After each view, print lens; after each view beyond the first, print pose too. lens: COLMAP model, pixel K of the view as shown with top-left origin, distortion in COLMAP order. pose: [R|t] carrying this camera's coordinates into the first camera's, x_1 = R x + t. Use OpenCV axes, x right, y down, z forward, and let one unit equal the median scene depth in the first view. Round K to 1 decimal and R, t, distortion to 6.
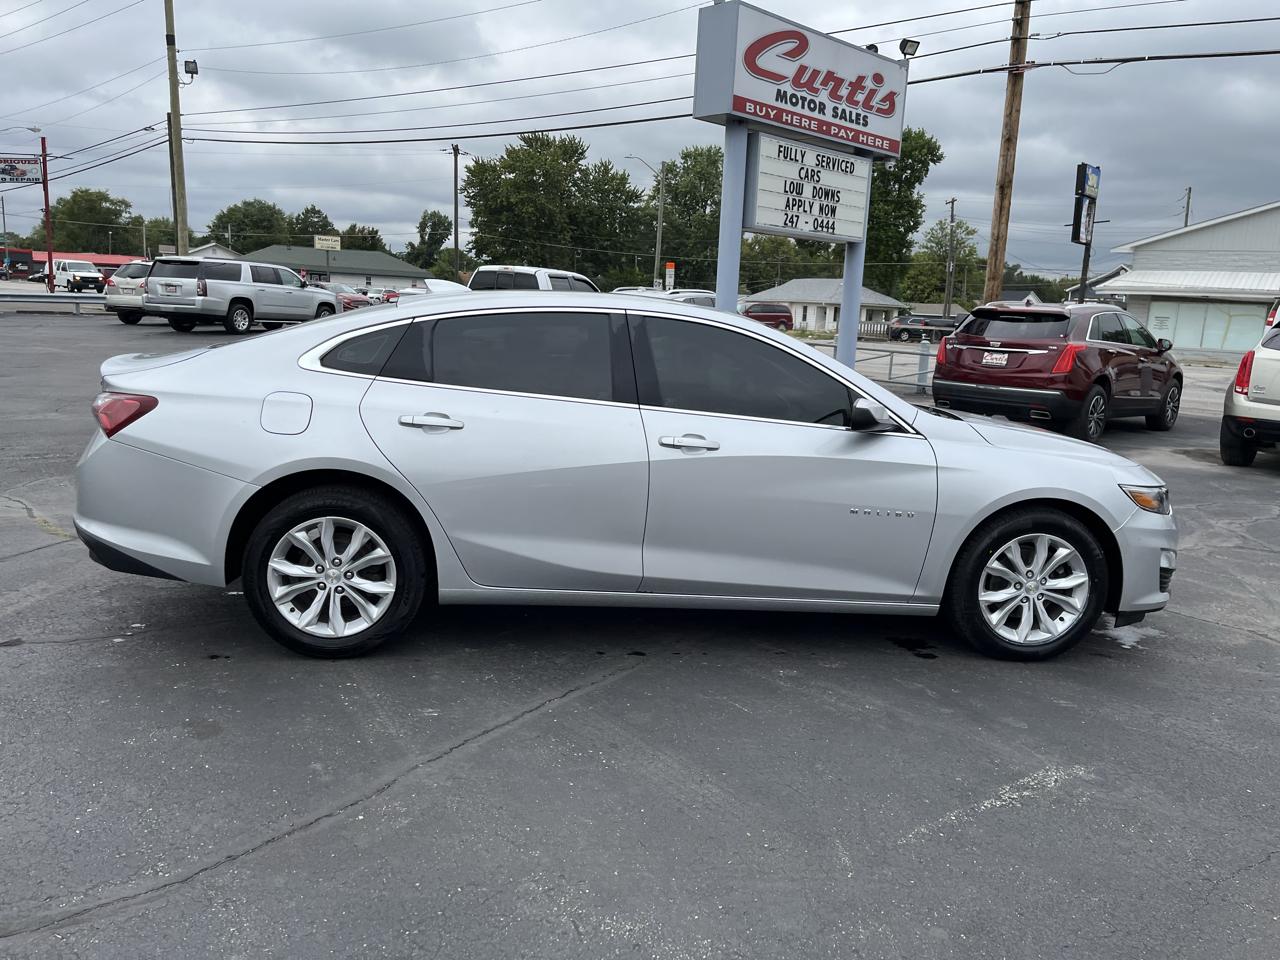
lens RADIAL K [[972.4, 0, 652.1], [0, 972.4, 474.6], [0, 0, 1]] dist [0.068447, -0.088759]
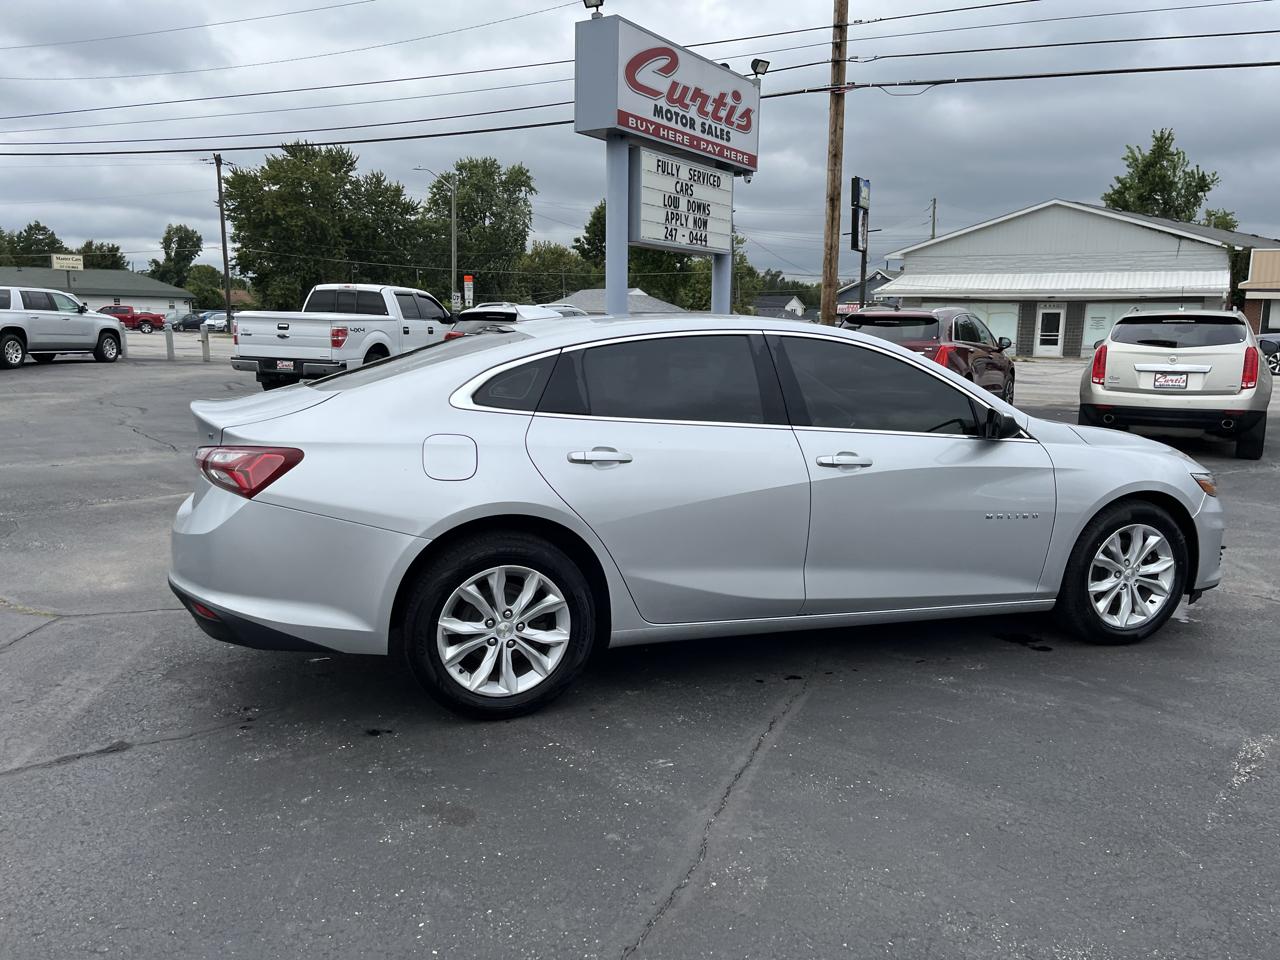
lens RADIAL K [[972.4, 0, 652.5], [0, 972.4, 475.1], [0, 0, 1]] dist [0.068447, -0.088759]
pose [[0.973810, -0.067584, 0.217085, -0.123879], [0.069775, 0.997560, -0.002434, -0.009790], [-0.216391, 0.017517, 0.976150, 0.021766]]
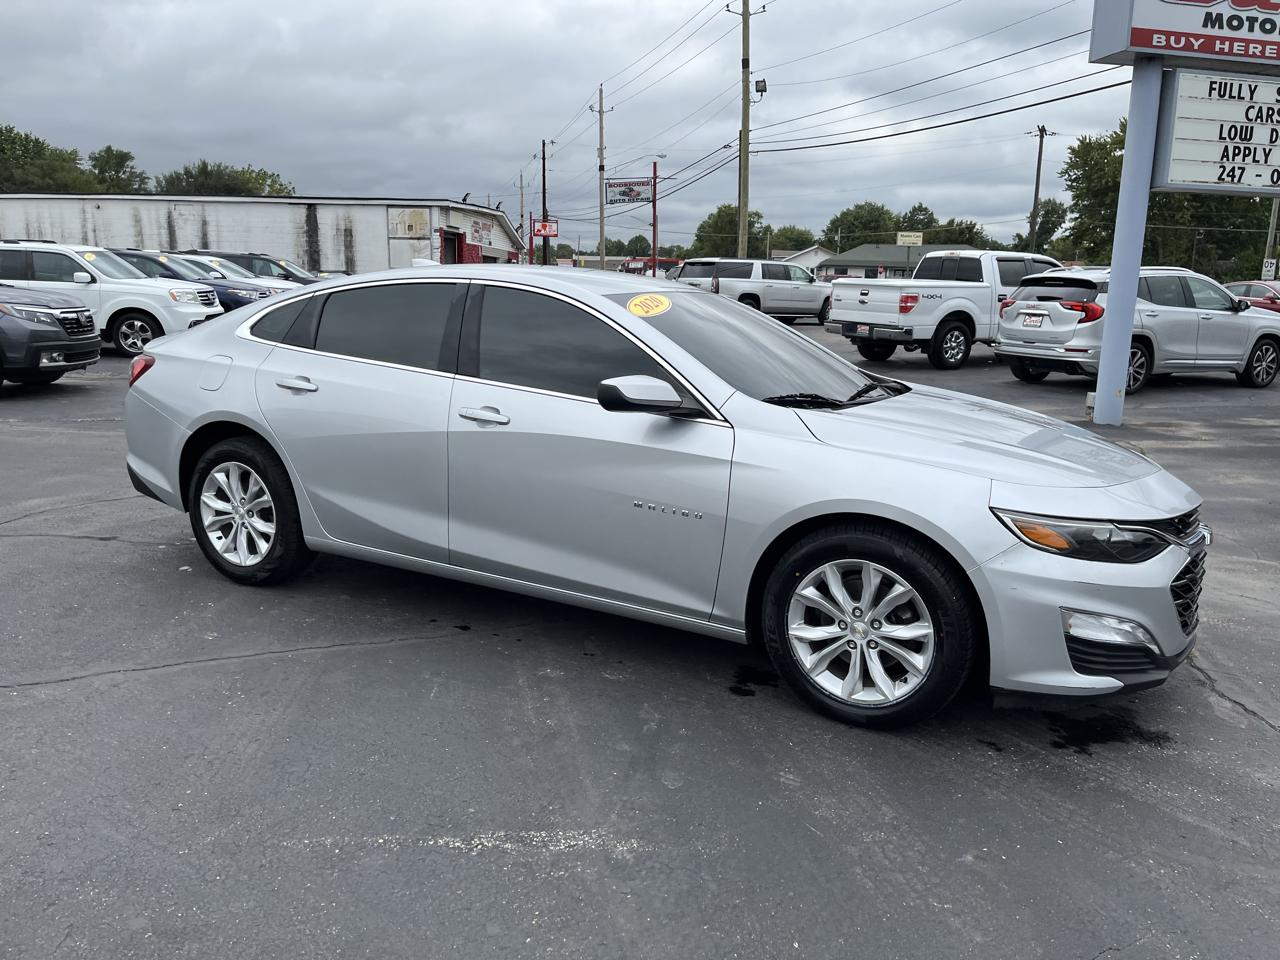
lens RADIAL K [[972.4, 0, 650.8], [0, 972.4, 466.2], [0, 0, 1]] dist [0.068447, -0.088759]
pose [[0.825832, 0.078123, -0.558478, 0.238612], [-0.080276, 0.996558, 0.020700, -0.005319], [0.558173, 0.027738, 0.829261, 0.097688]]
